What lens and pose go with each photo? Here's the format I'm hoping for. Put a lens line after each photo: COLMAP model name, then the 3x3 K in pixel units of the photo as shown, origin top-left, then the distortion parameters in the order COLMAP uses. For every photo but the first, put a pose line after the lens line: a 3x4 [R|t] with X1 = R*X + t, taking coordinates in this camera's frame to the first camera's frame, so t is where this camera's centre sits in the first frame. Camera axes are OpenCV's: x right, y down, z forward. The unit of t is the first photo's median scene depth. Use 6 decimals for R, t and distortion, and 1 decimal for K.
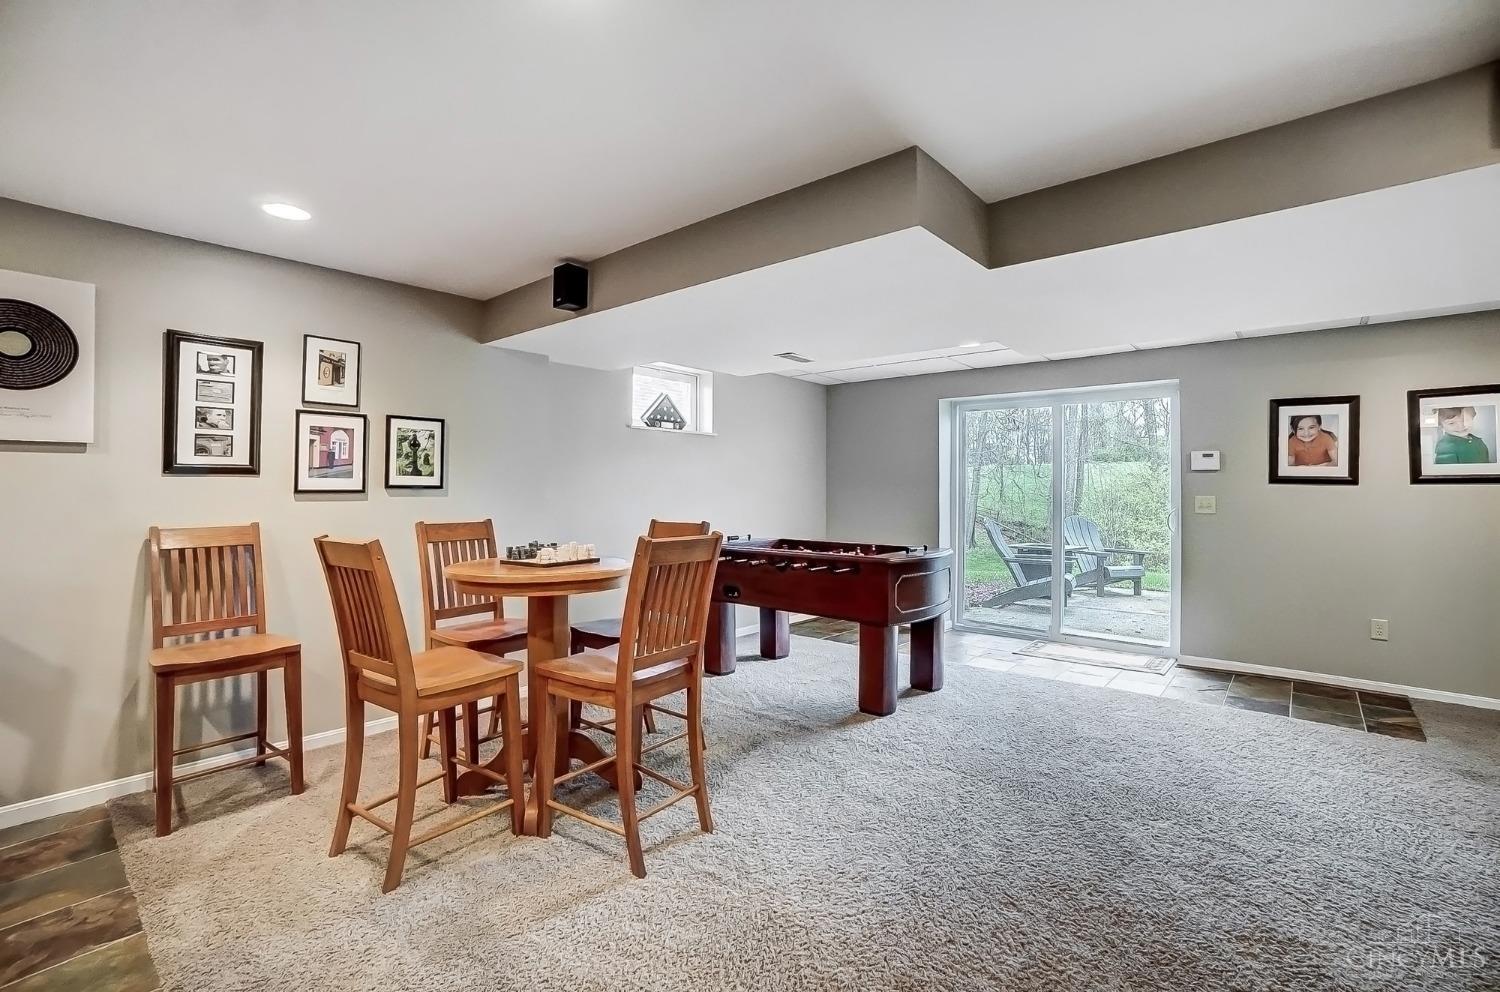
lens RADIAL K [[669.0, 0, 751.0], [0, 669.0, 481.6], [0, 0, 1]] dist [-0.042326, 0.007247]
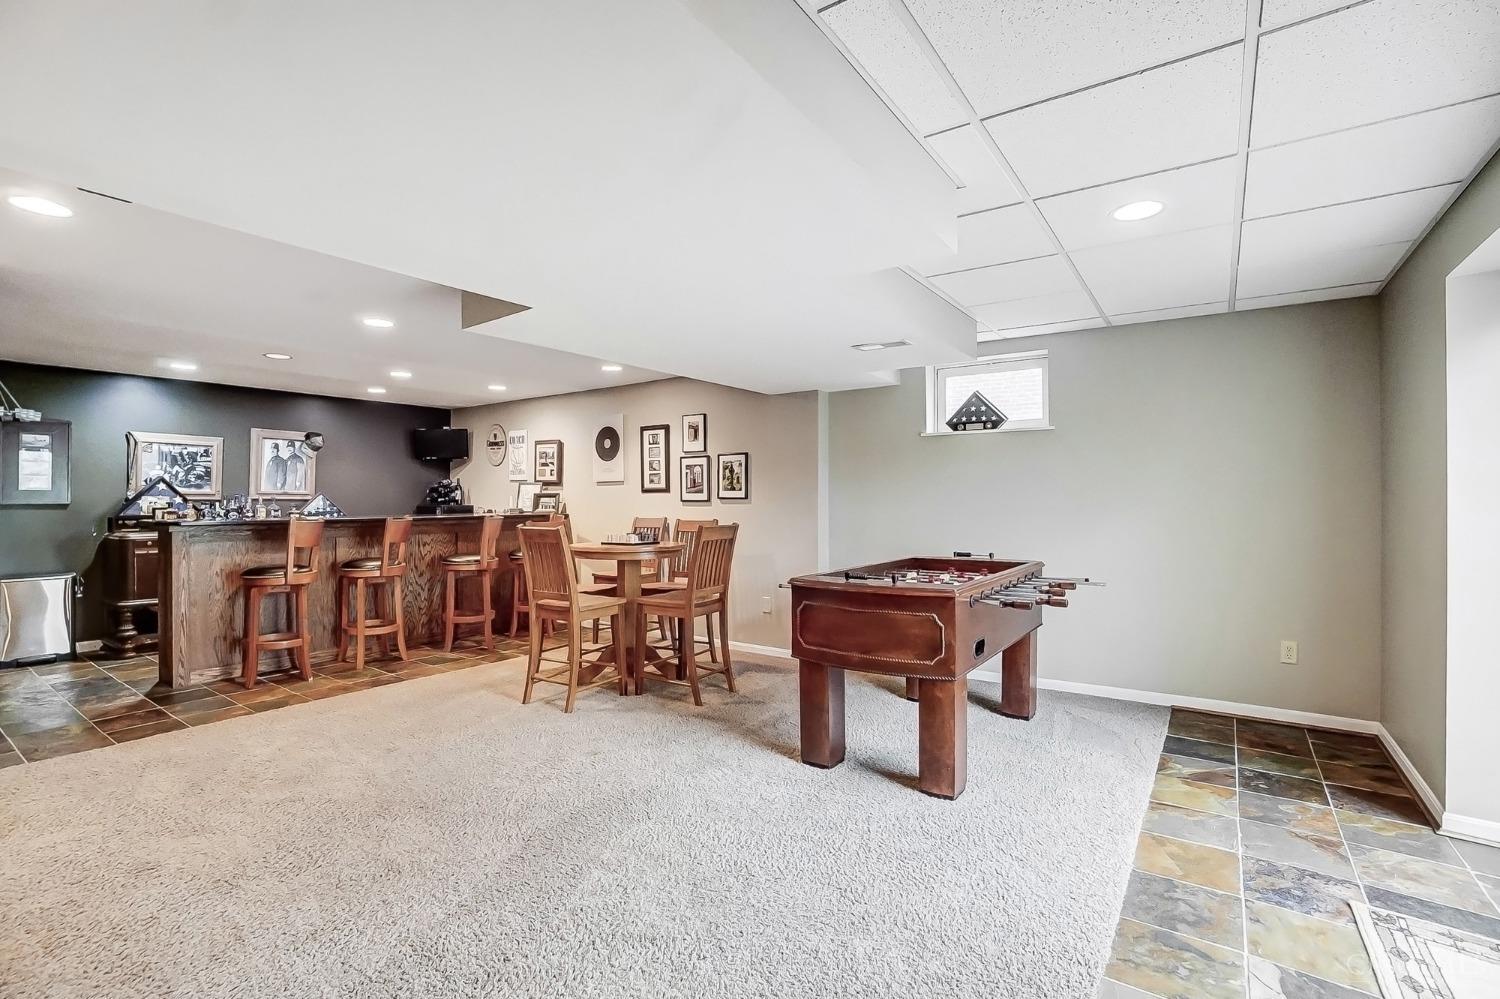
lens RADIAL K [[669.0, 0, 731.3], [0, 669.0, 494.8], [0, 0, 1]] dist [-0.042326, 0.007247]
pose [[0.091158, -0.012262, -0.995761, 1.145736], [0.014391, 0.999836, -0.010995, 0.019538], [0.995732, -0.013328, 0.091319, 0.916985]]
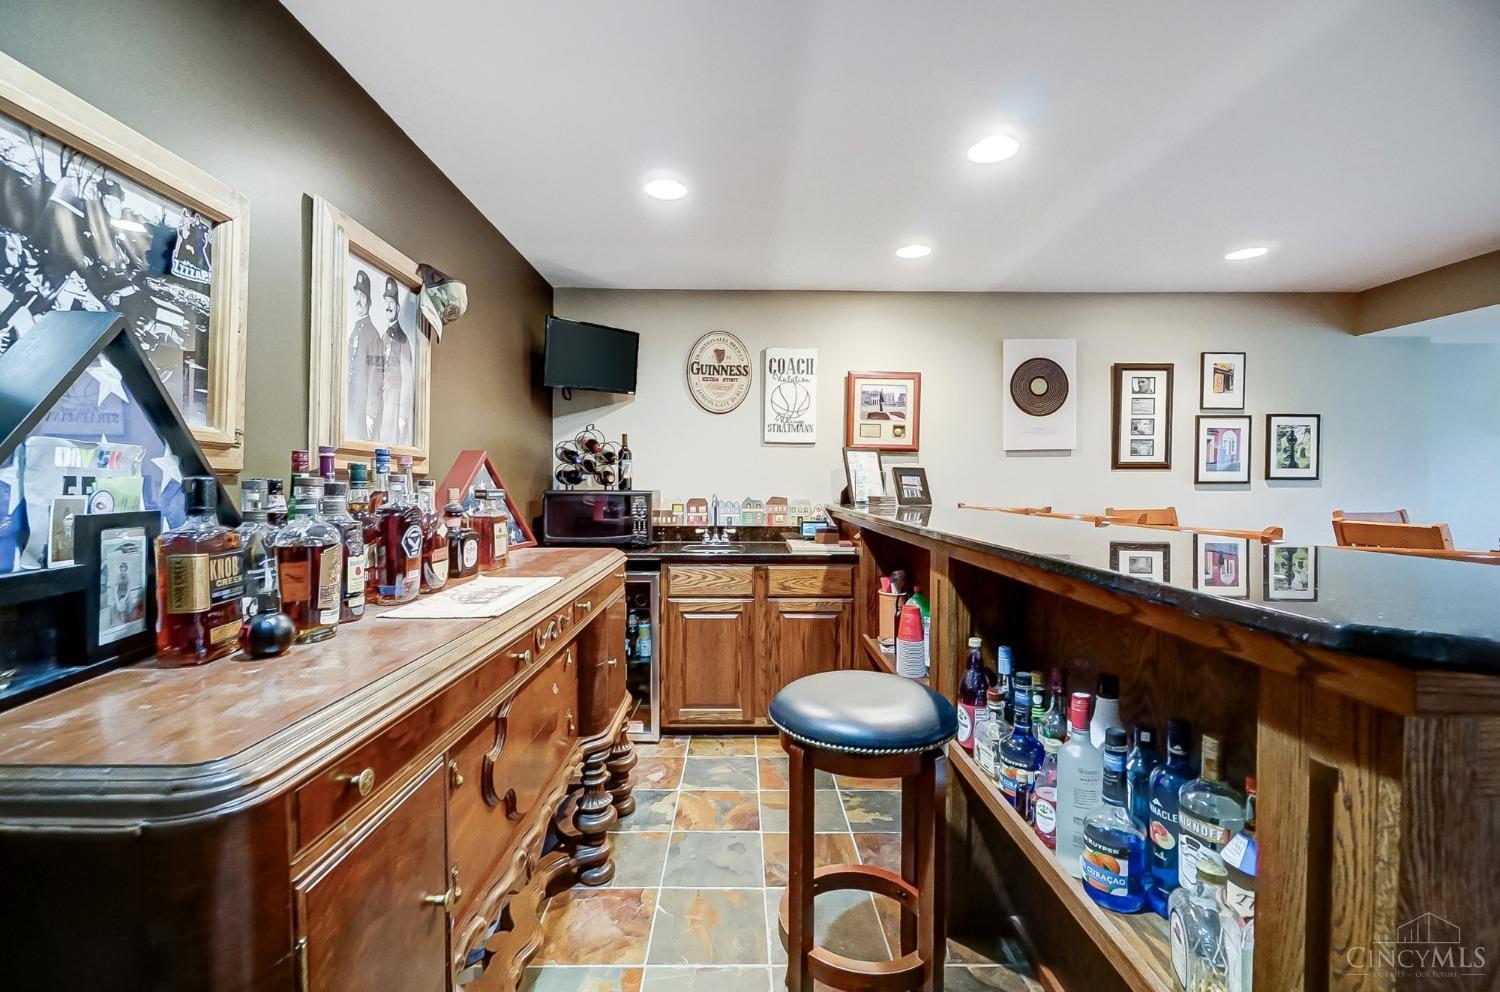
lens RADIAL K [[656.4, 0, 750.4], [0, 656.4, 490.4], [0, 0, 1]] dist [0.003156, 0.000171]
pose [[0.668000, 0.003836, -0.744151, -0.320330], [0.010765, 0.999832, 0.014817, 0.002150], [0.744083, -0.017909, 0.667847, -0.411938]]
